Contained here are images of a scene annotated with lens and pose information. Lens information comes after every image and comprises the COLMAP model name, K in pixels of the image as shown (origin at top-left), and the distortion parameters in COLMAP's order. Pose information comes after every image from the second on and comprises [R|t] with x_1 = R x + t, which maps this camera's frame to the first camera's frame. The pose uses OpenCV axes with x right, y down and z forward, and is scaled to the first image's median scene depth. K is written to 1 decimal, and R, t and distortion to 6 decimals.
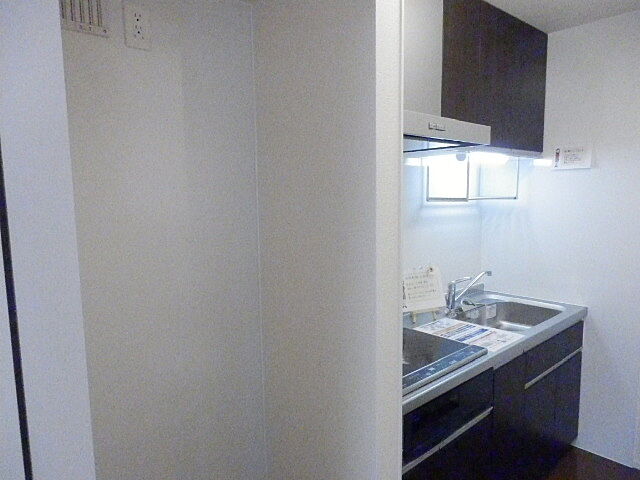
lens RADIAL K [[442.8, 0, 322.4], [0, 442.8, 243.4], [0, 0, 1]] dist [-0.007390, 0.009913]
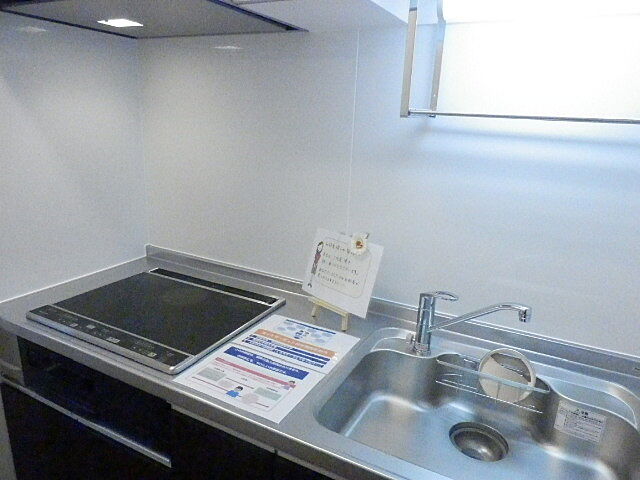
lens RADIAL K [[442.8, 0, 320.4], [0, 442.8, 241.0], [0, 0, 1]] dist [-0.007390, 0.009913]
pose [[0.350674, 0.285582, -0.891891, 0.671969], [-0.155294, 0.956917, 0.245345, -0.066155], [0.923532, 0.052469, 0.379915, 0.709386]]
